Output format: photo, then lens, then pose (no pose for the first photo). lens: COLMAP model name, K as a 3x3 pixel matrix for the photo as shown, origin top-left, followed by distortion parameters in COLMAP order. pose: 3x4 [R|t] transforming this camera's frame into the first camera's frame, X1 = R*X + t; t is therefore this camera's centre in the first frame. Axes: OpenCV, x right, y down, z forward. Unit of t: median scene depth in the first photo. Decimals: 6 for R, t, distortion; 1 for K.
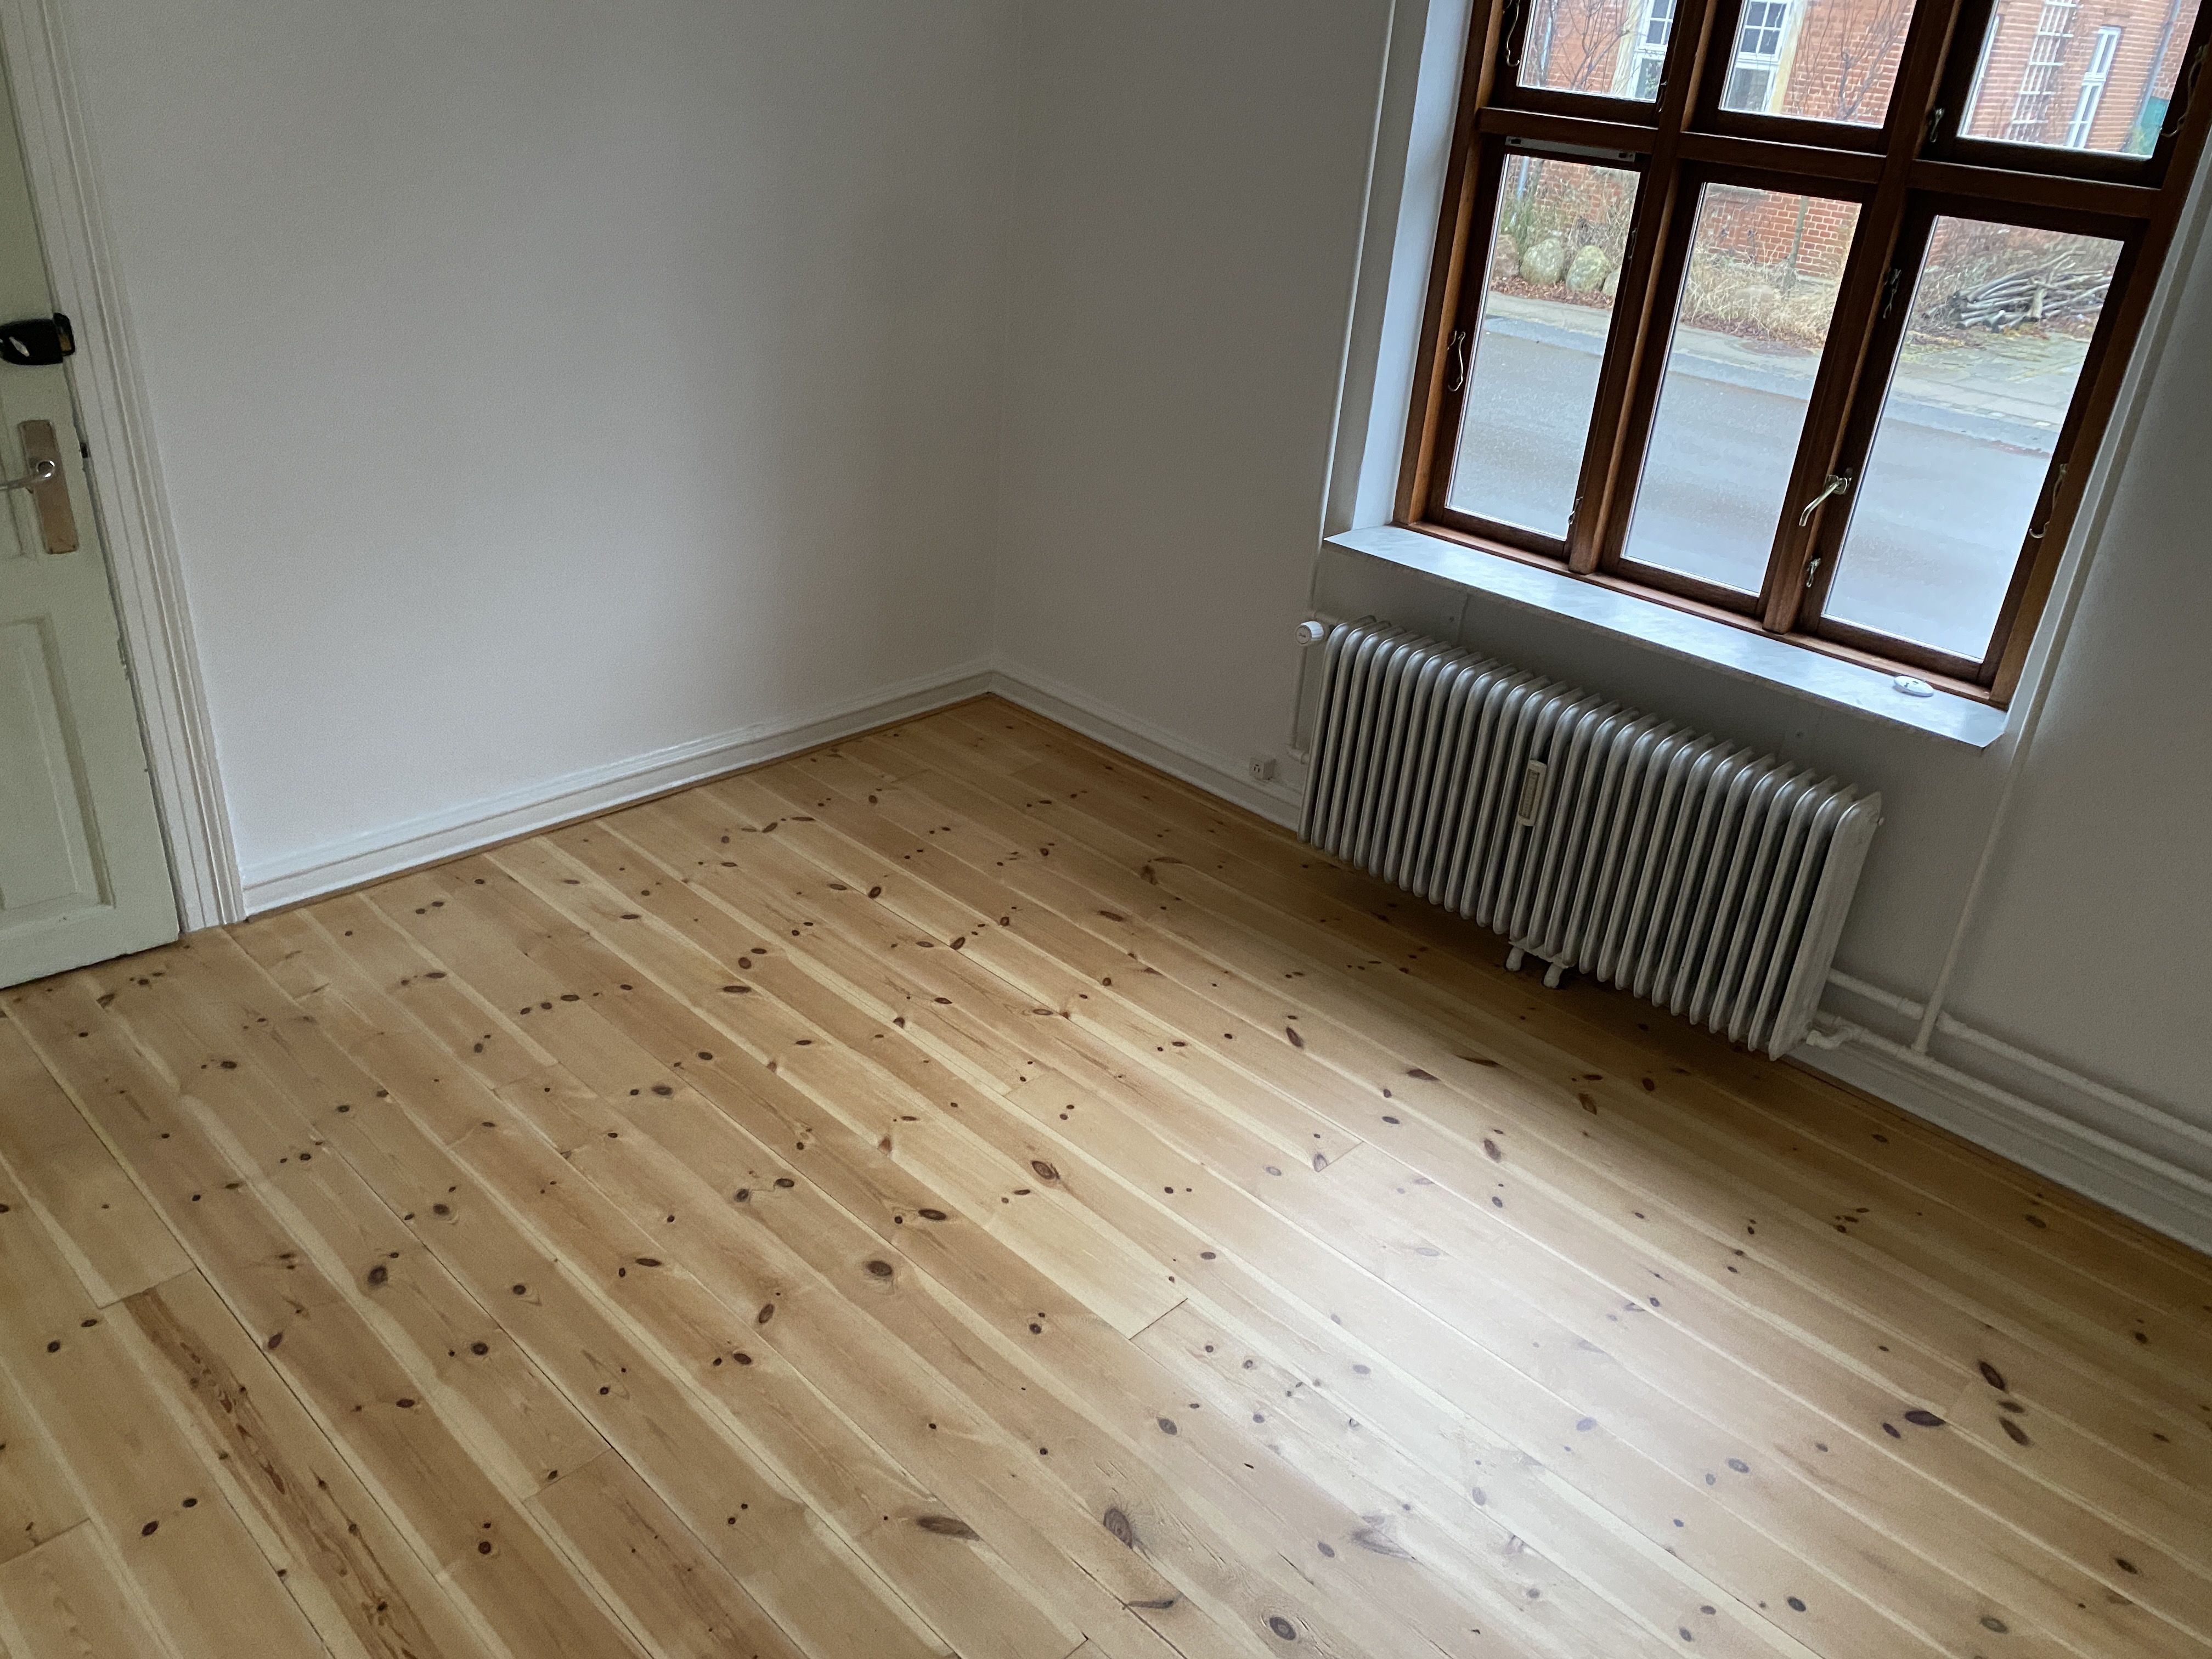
lens RADIAL K [[1673.2, 0, 1104.4], [0, 1673.2, 833.4], [0, 0, 1]] dist [-0.003613, 0.004268]
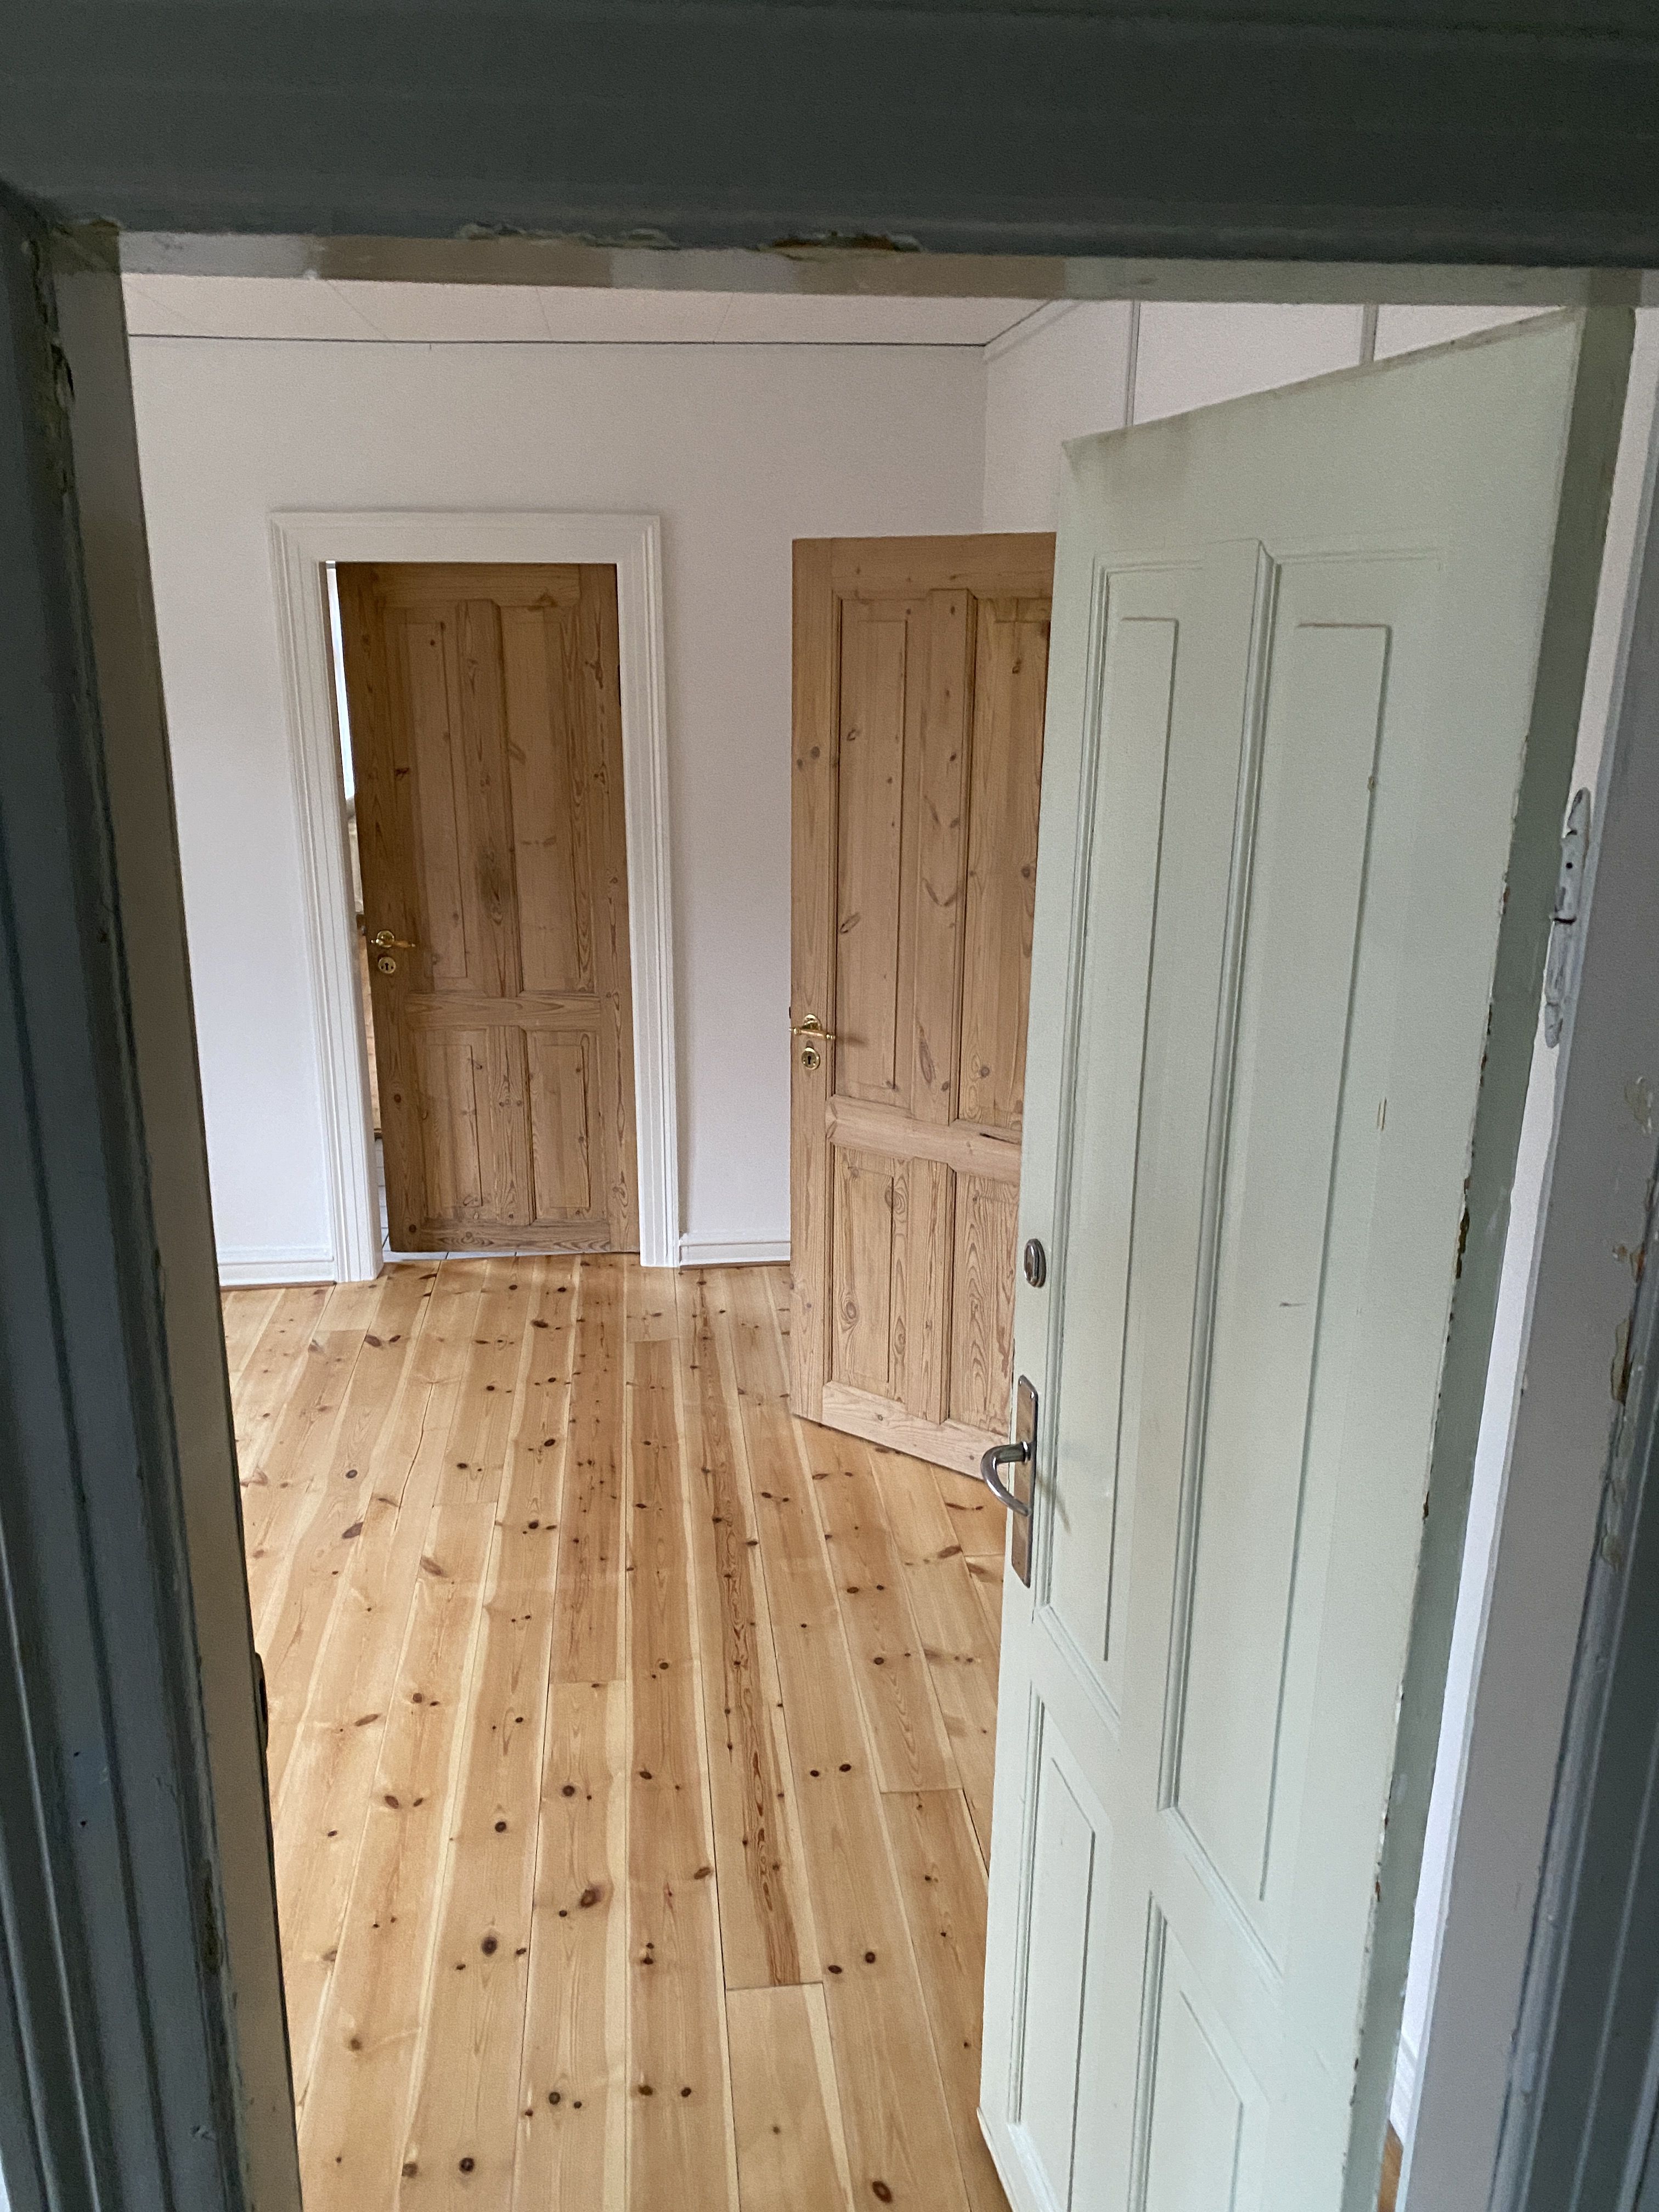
lens RADIAL K [[1673.2, 0, 828.7], [0, 1673.2, 1104.7], [0, 0, 1]] dist [-0.003613, 0.004268]
pose [[-0.771315, -0.253798, 0.583661, -1.082650], [0.234540, 0.739168, 0.631365, -0.716200], [-0.591663, 0.623873, -0.510605, 1.230520]]
